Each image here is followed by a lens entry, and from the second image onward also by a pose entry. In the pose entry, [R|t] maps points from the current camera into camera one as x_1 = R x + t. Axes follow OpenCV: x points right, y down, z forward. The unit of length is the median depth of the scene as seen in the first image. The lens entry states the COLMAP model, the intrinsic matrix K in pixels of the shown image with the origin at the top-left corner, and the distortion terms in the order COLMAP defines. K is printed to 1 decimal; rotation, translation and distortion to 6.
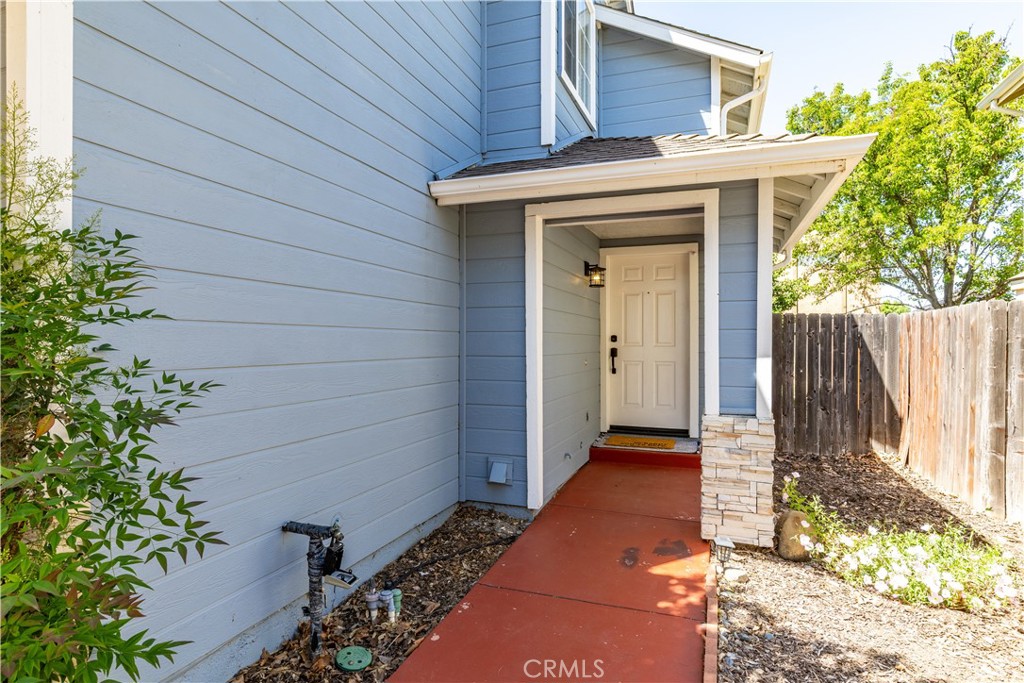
lens RADIAL K [[557.0, 0, 512.0], [0, 557.0, 341.5], [0, 0, 1]] dist [0.003633, 0.000443]
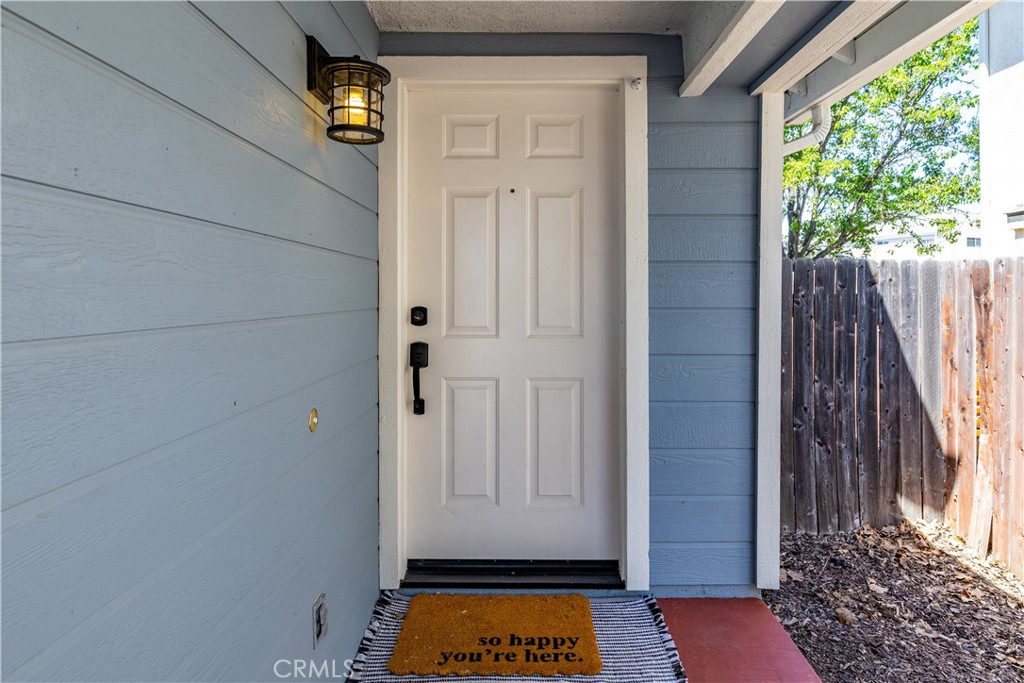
lens RADIAL K [[588.1, 0, 510.3], [0, 588.1, 289.6], [0, 0, 1]] dist [0.004067, 0.000472]
pose [[0.943526, 0.001007, 0.331297, 0.109887], [0.000748, 0.999986, -0.005170, -0.019594], [-0.331297, 0.005126, 0.943512, 0.605942]]
